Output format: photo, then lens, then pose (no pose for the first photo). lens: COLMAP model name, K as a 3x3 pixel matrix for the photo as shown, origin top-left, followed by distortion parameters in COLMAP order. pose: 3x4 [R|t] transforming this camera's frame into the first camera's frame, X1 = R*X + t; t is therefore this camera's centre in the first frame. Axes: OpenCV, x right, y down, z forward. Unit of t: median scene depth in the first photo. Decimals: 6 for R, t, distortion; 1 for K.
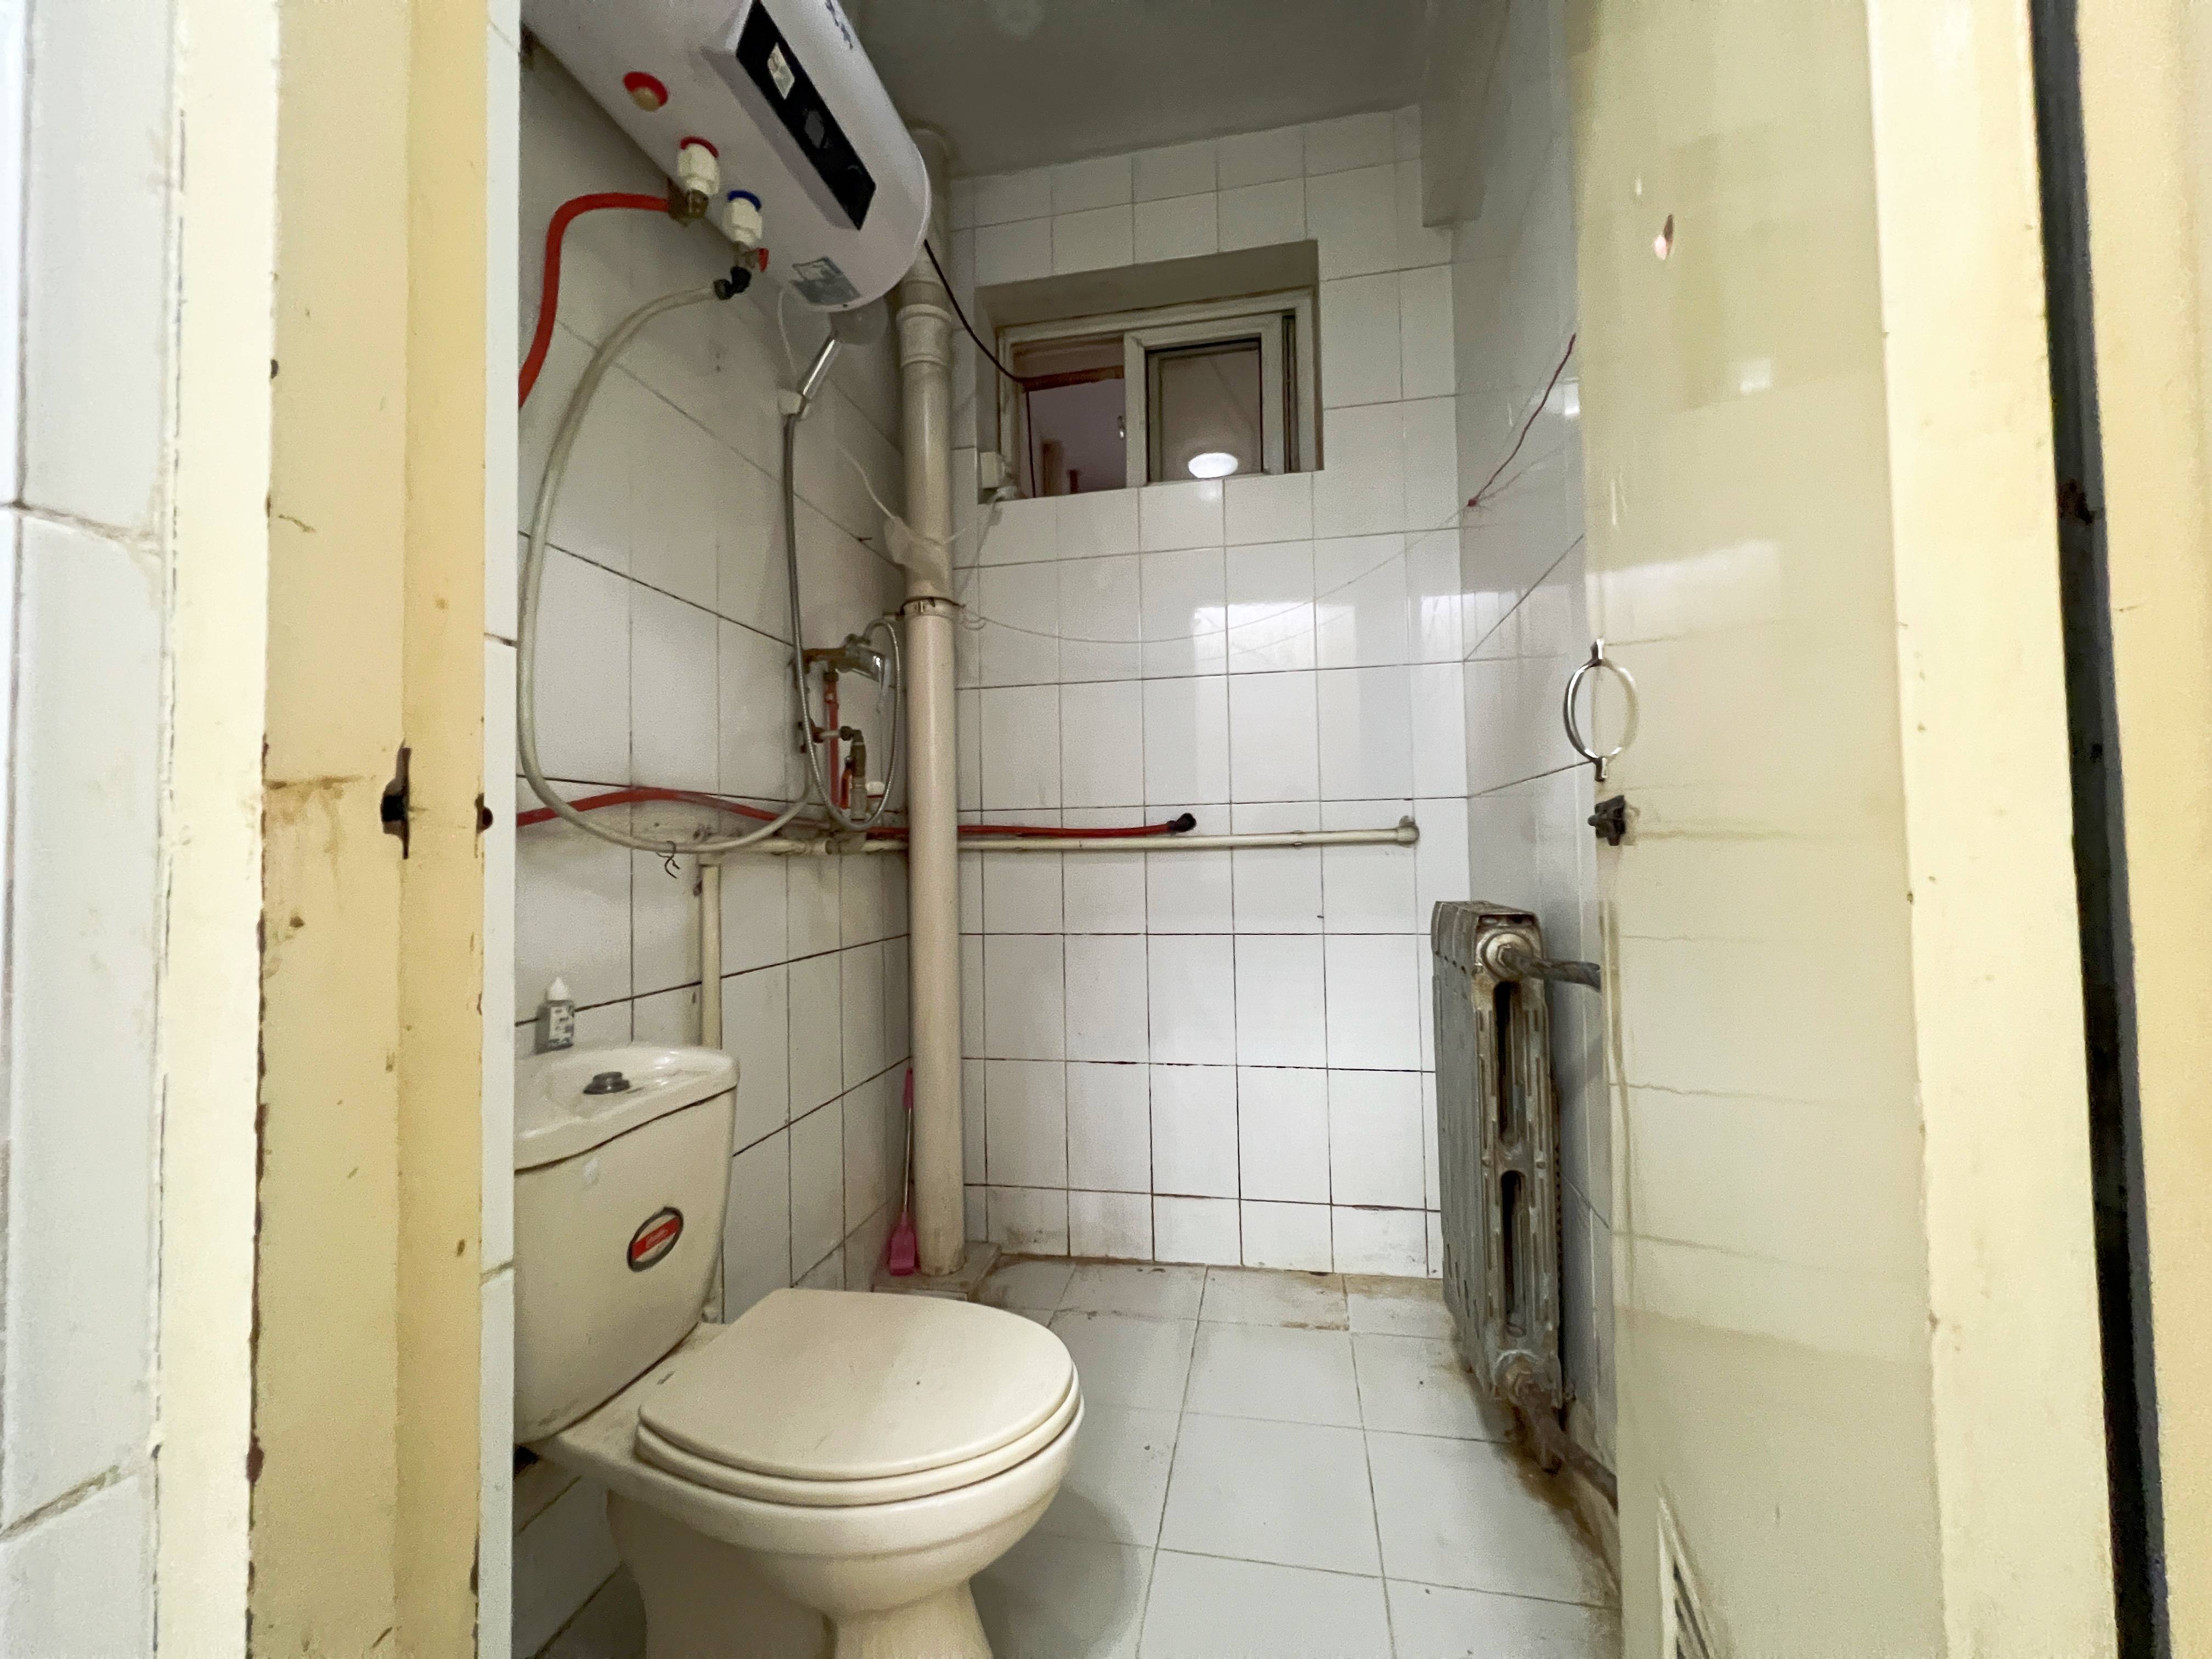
lens RADIAL K [[885.8, 0, 1102.2], [0, 885.8, 826.3], [0, 0, 1]] dist [-0.006580, -0.000043]
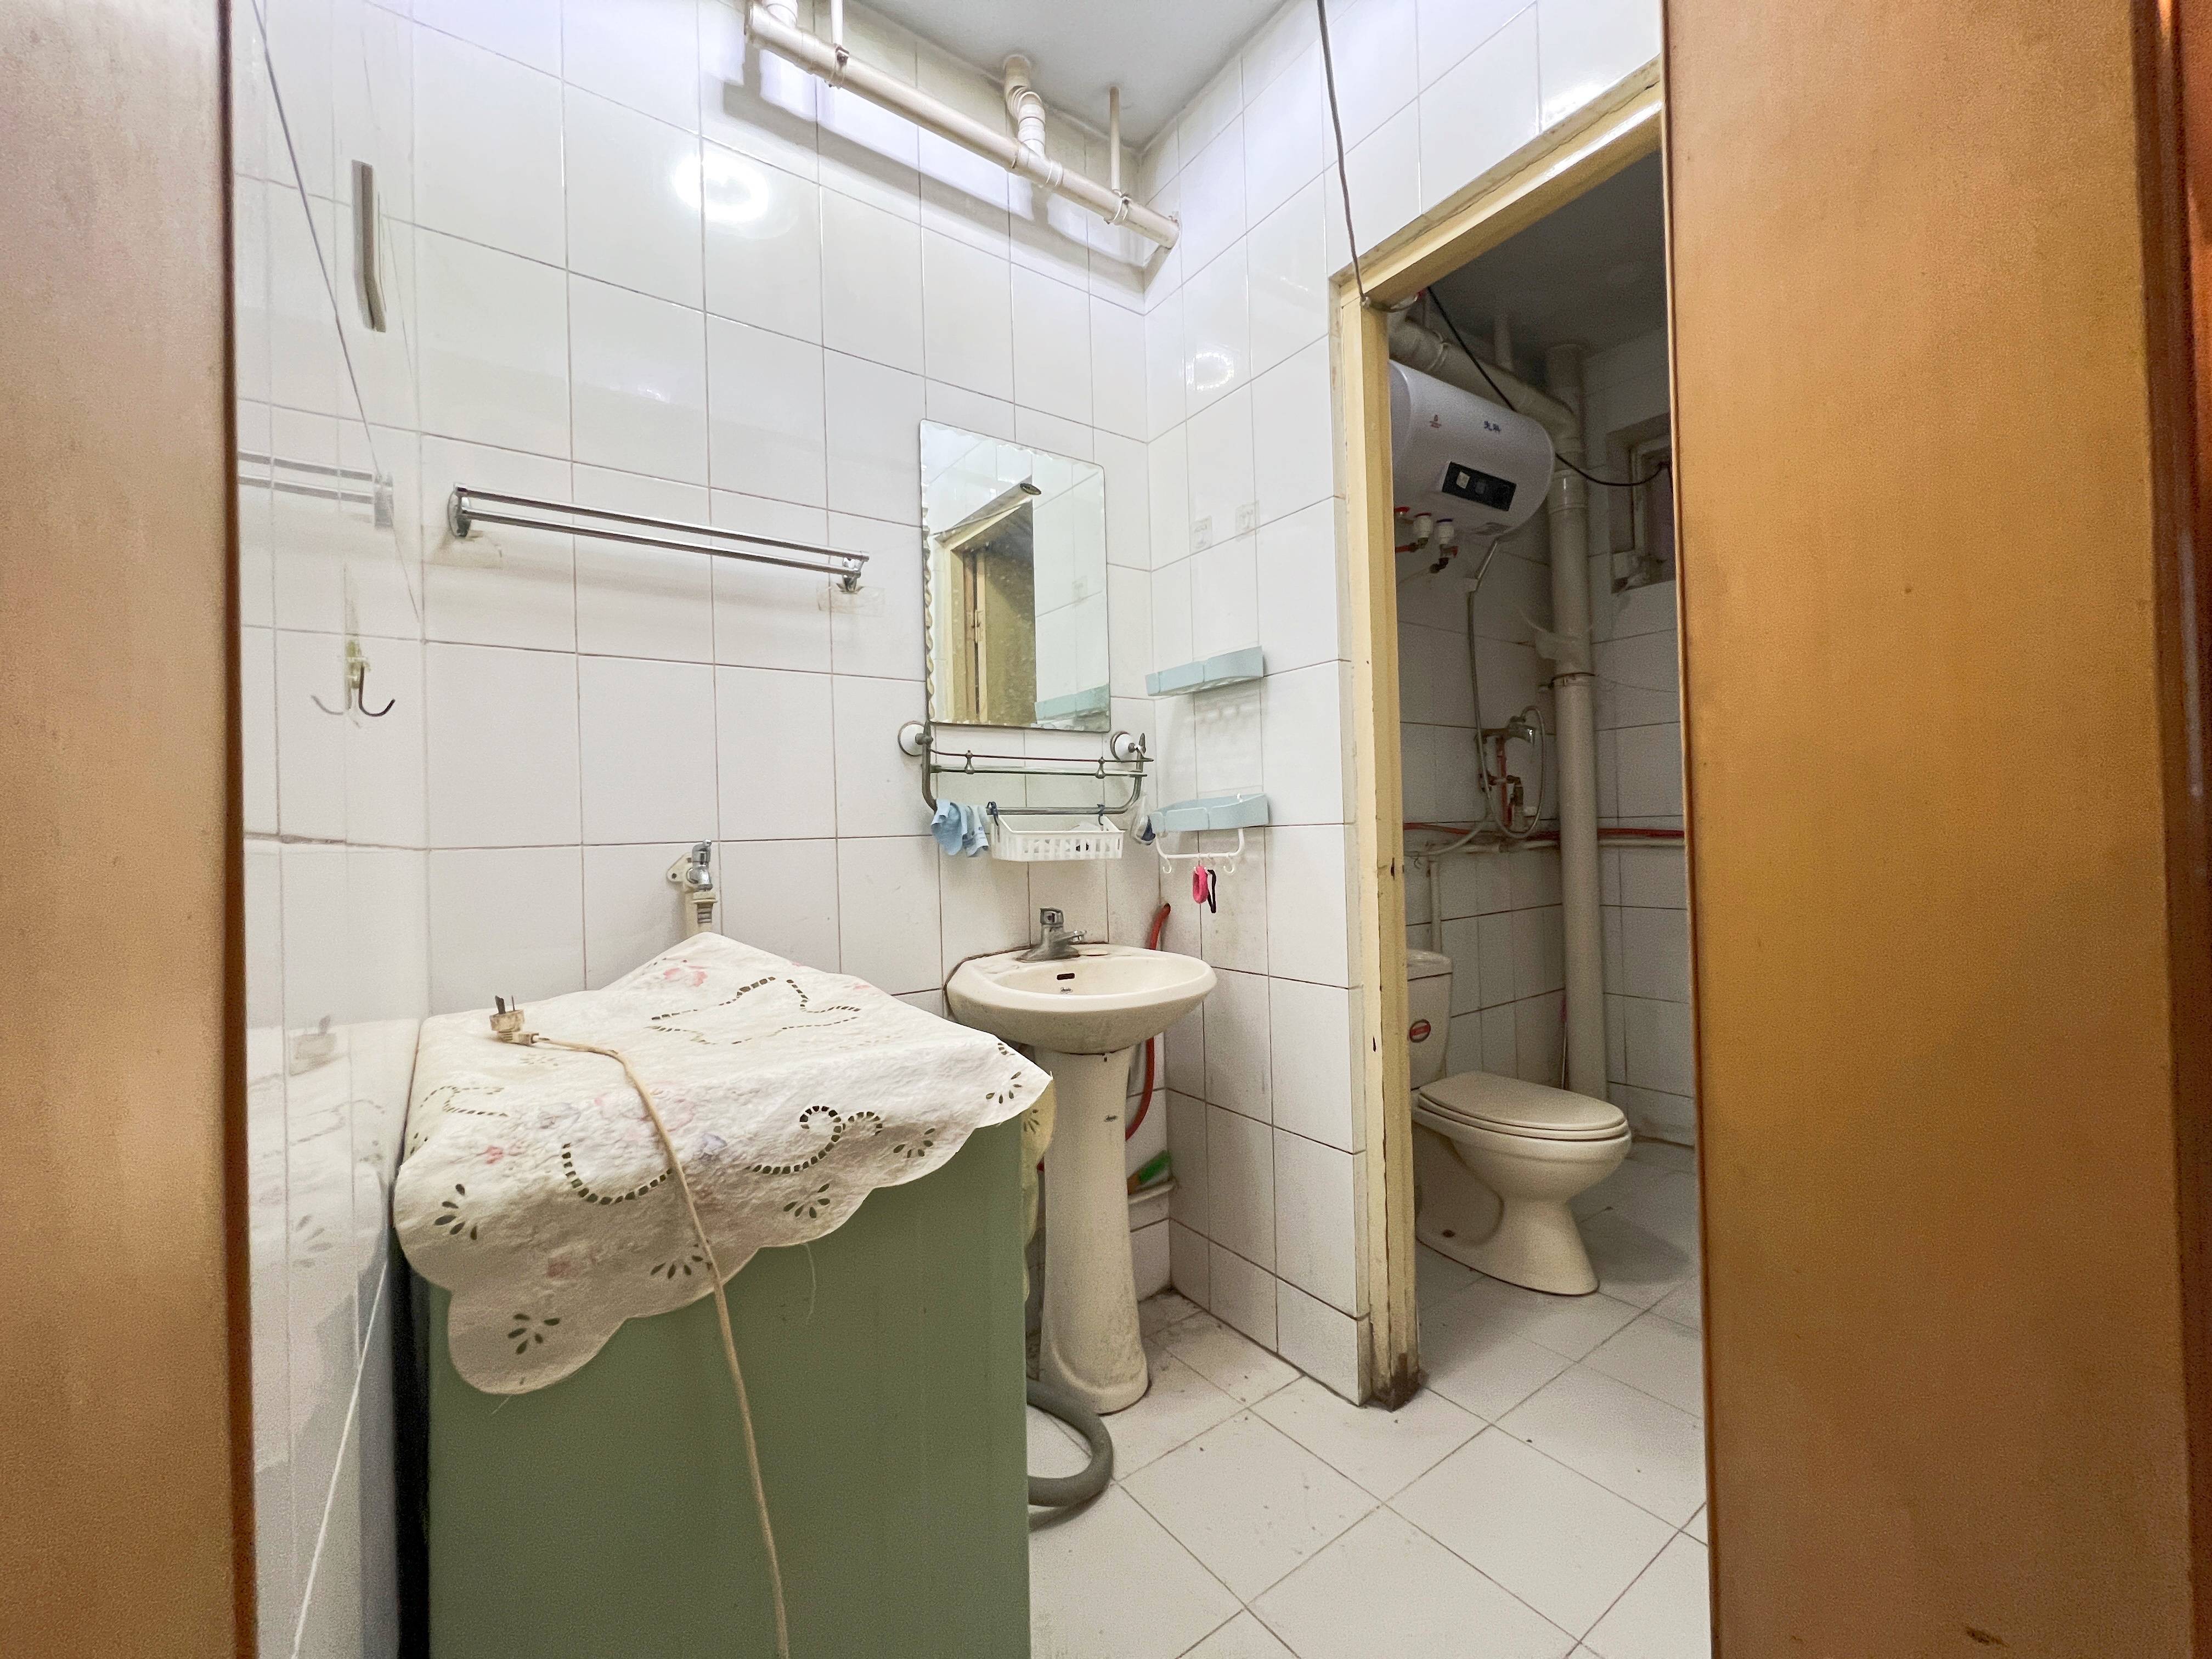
lens RADIAL K [[885.8, 0, 1094.6], [0, 885.8, 829.0], [0, 0, 1]] dist [-0.006580, -0.000043]
pose [[0.733094, -0.005690, -0.680104, 0.256911], [0.036778, 0.998834, 0.031287, -0.091018], [0.679133, -0.047949, 0.732448, -0.721403]]
